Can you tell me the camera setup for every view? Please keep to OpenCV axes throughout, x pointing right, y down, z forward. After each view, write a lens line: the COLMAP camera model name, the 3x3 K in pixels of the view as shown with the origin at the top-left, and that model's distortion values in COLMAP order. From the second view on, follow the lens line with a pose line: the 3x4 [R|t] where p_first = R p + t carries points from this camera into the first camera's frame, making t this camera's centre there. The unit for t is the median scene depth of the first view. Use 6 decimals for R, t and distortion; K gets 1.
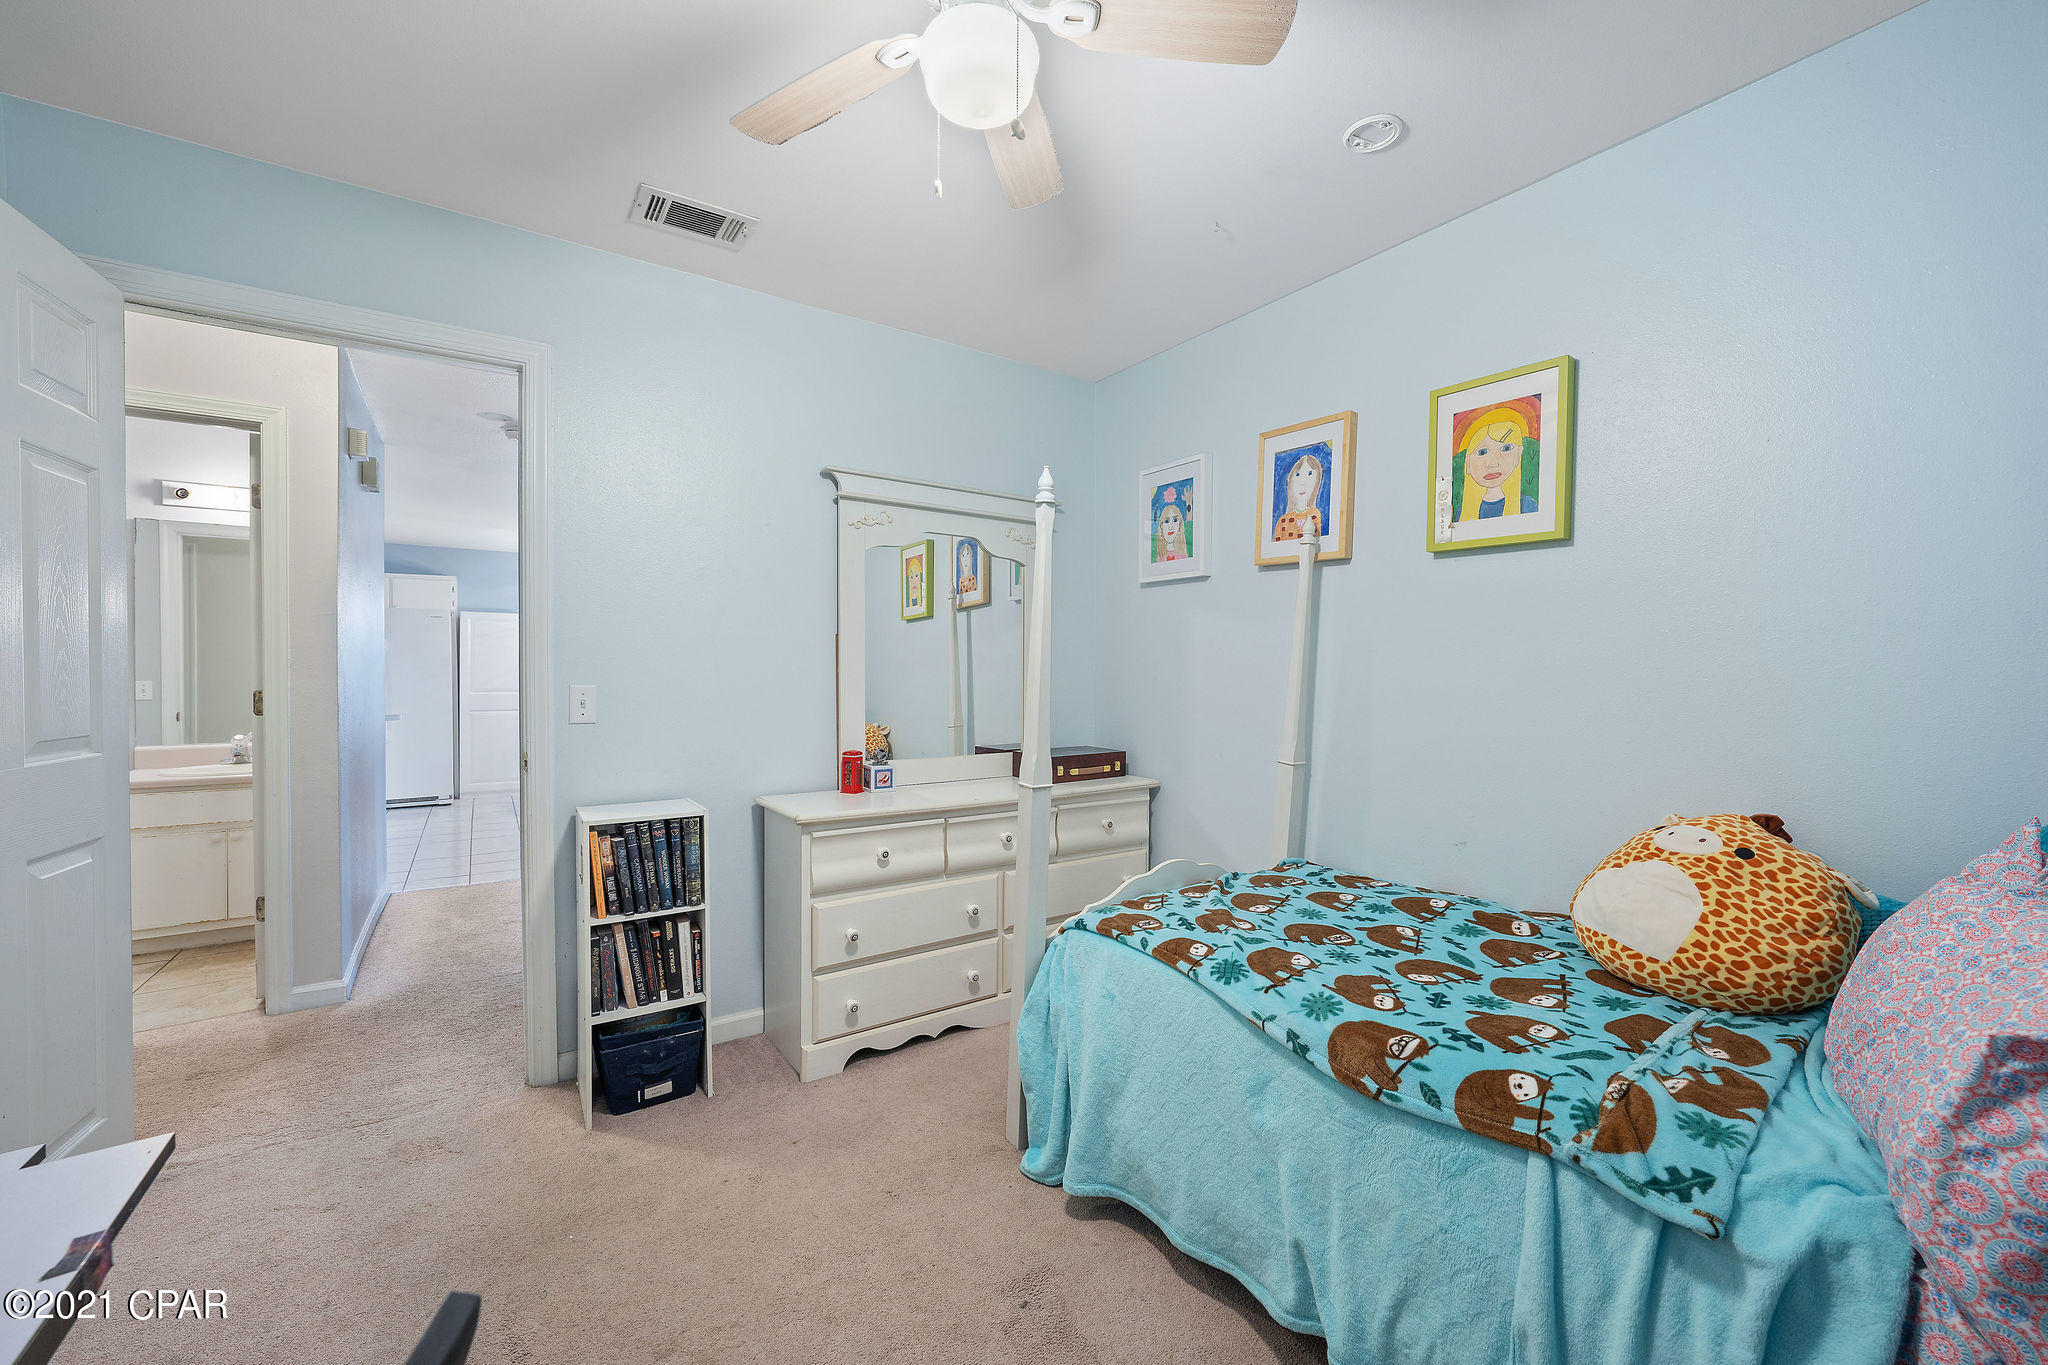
lens RADIAL K [[793.3, 0, 1024.0], [0, 793.3, 682.5], [0, 0, 1]] dist [-0.000561, 0.000115]
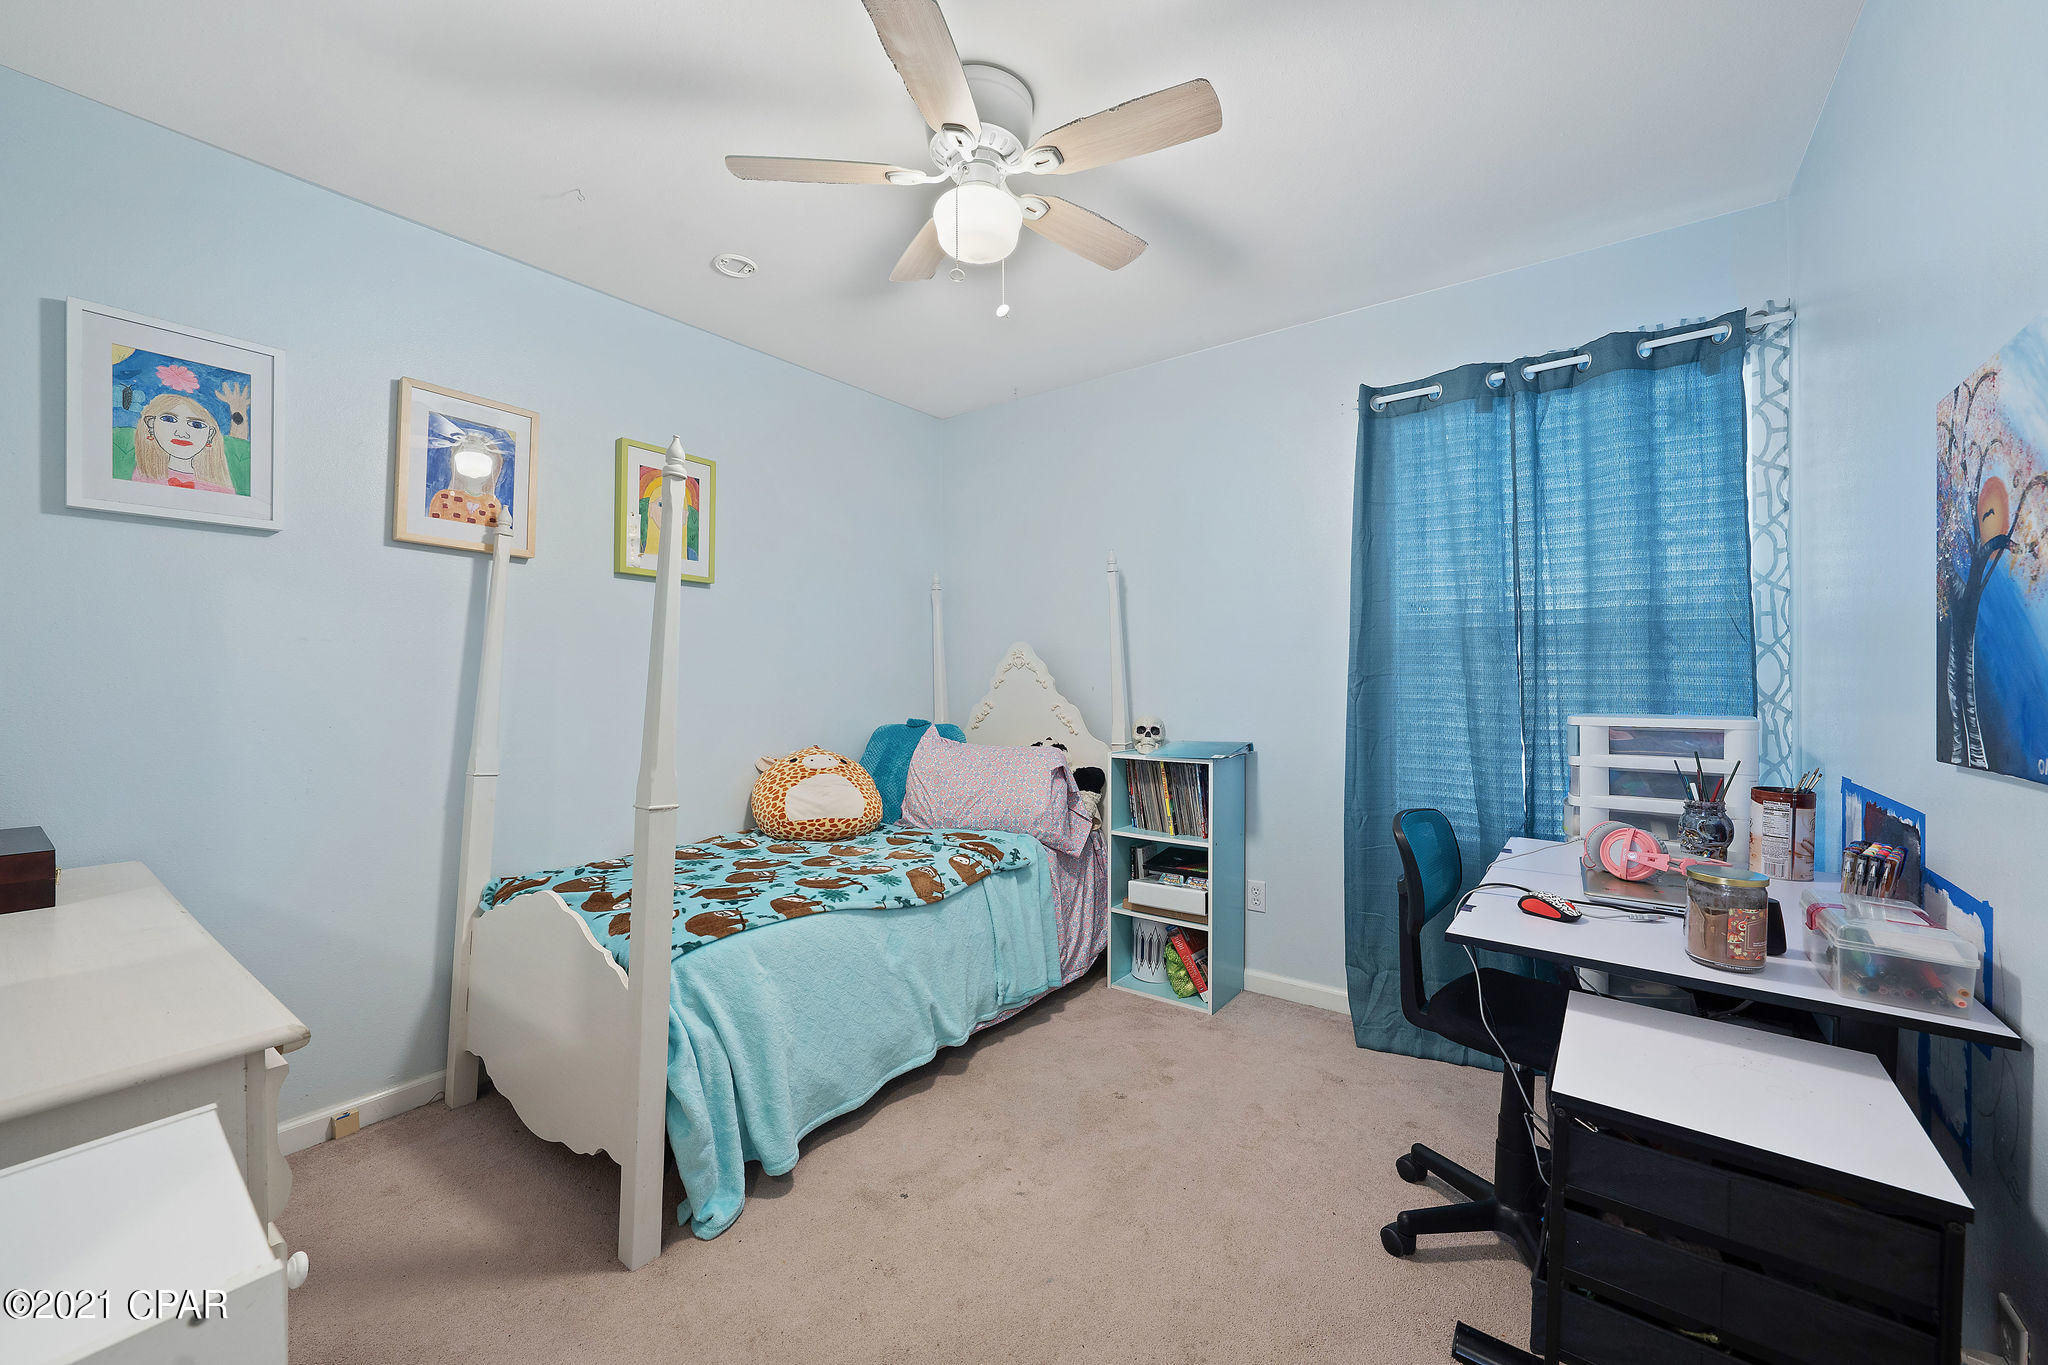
lens RADIAL K [[793.3, 0, 1024.0], [0, 793.3, 682.5], [0, 0, 1]] dist [-0.000561, 0.000115]
pose [[-0.306184, -0.006752, 0.951948, -0.692808], [0.013965, 0.999835, 0.011584, -0.004278], [-0.951870, 0.016841, -0.306039, 0.682804]]
